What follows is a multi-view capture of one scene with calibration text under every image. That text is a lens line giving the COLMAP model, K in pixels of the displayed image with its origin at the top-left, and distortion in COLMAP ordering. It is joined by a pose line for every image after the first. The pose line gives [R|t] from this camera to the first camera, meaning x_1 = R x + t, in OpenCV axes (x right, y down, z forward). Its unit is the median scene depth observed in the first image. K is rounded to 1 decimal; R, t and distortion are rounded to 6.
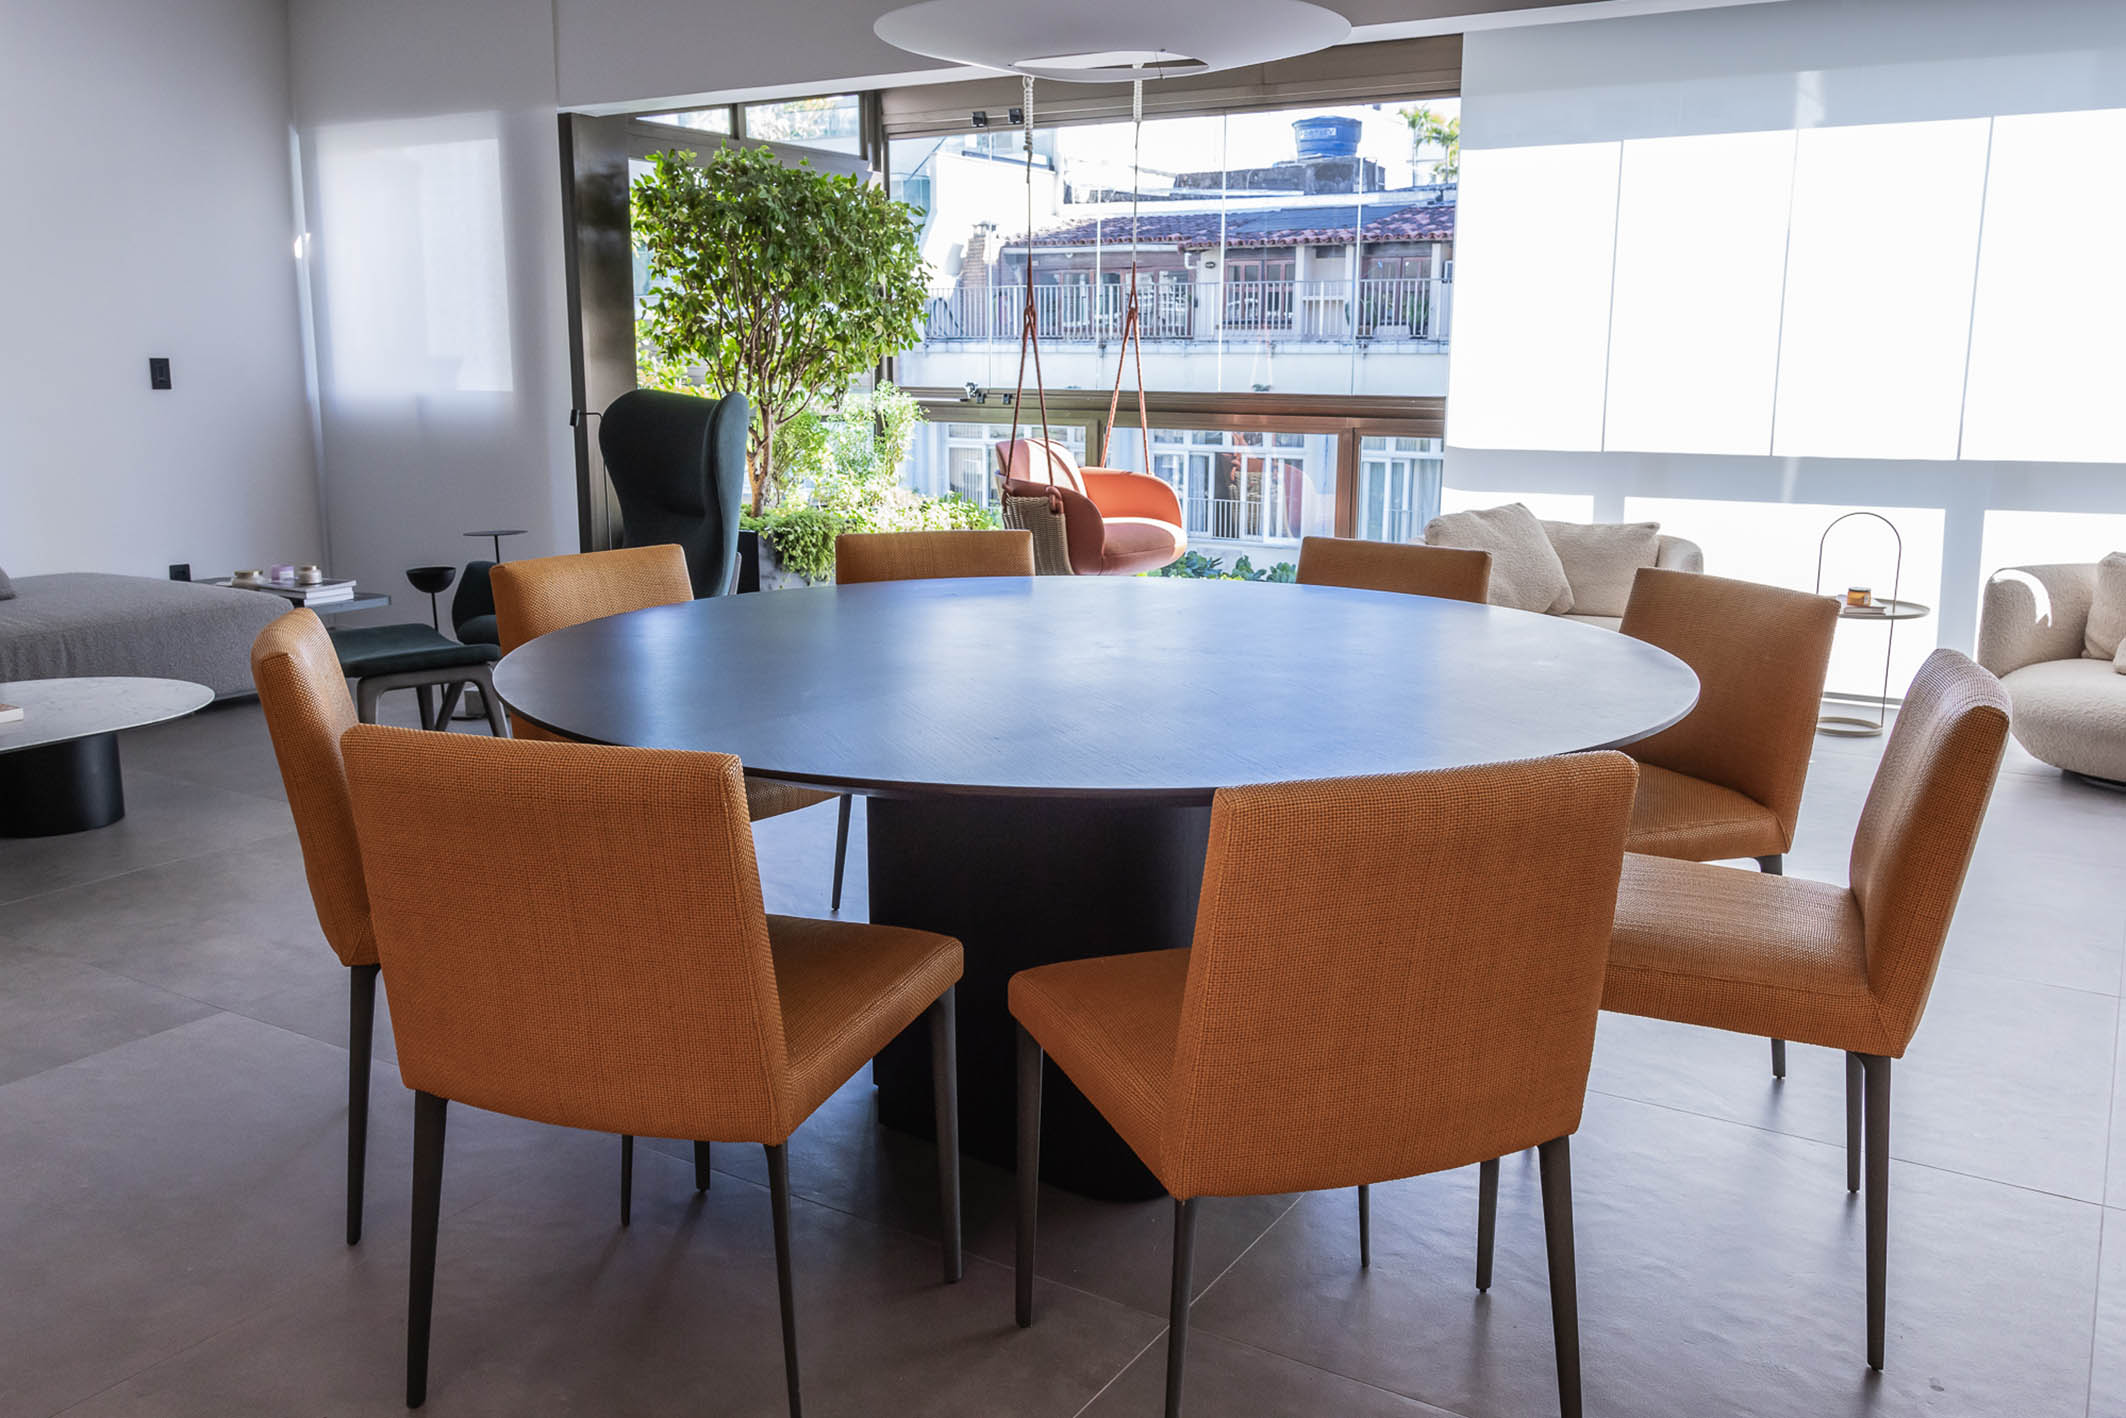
lens RADIAL K [[1758.4, 0, 1063.0], [0, 1758.4, 709.0], [0, 0, 1]] dist [-0.031773, 0.005100]
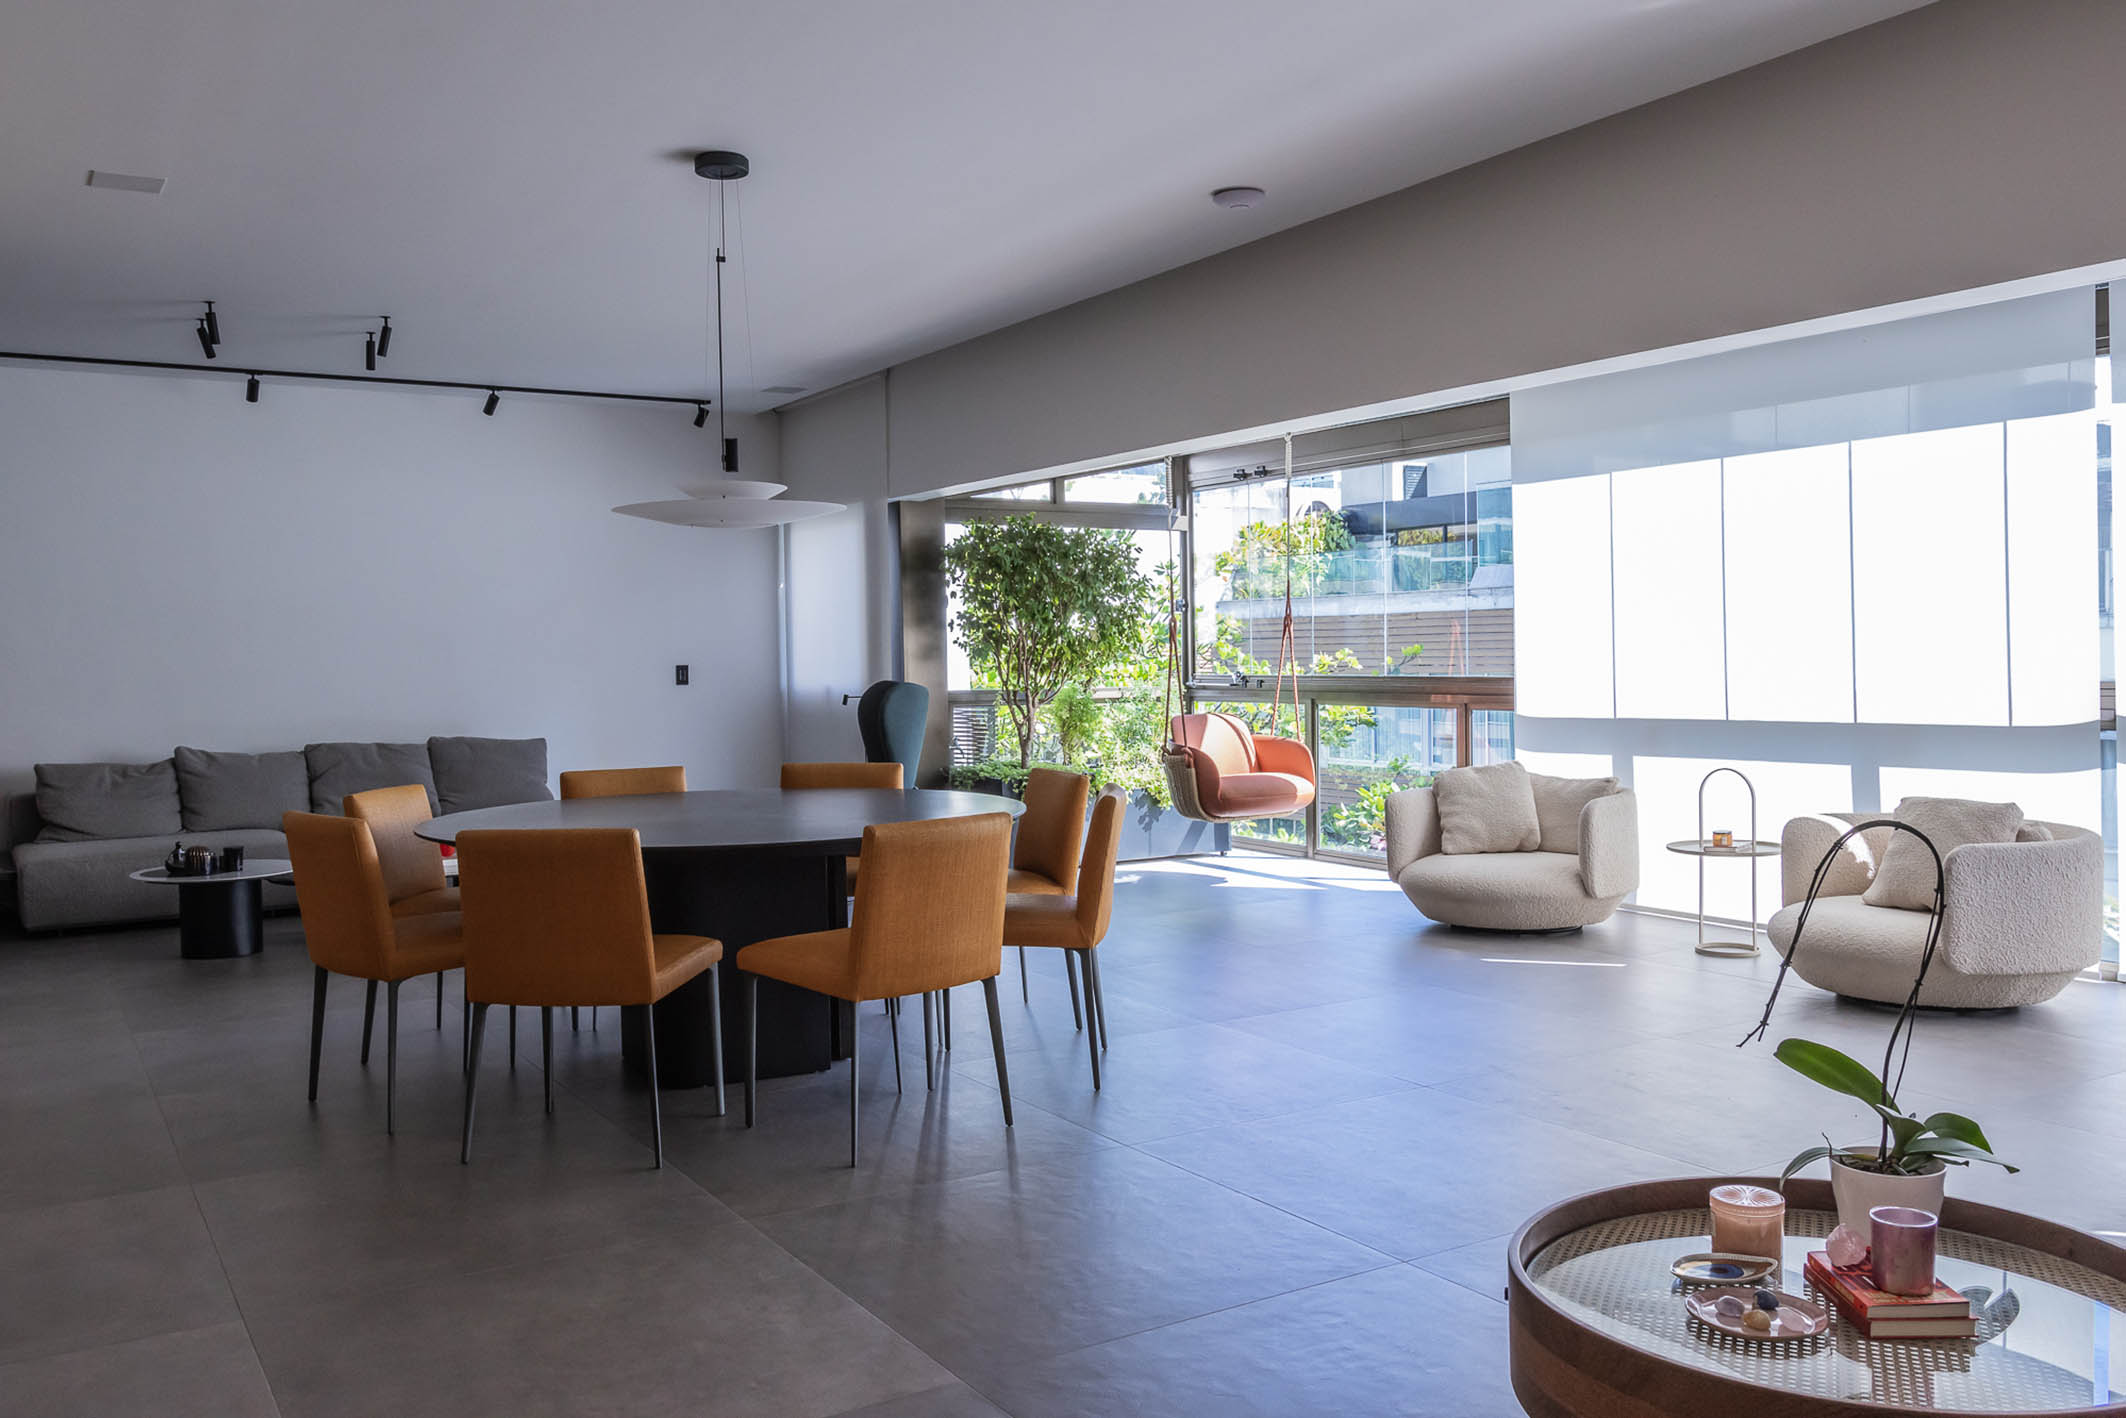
lens RADIAL K [[1758.4, 0, 1063.0], [0, 1758.4, 709.0], [0, 0, 1]] dist [-0.031773, 0.005100]
pose [[0.895664, -0.007914, -0.444661, 0.485281], [-0.062137, 0.987808, -0.142742, 0.040534], [0.440369, 0.155479, 0.884252, -0.233631]]
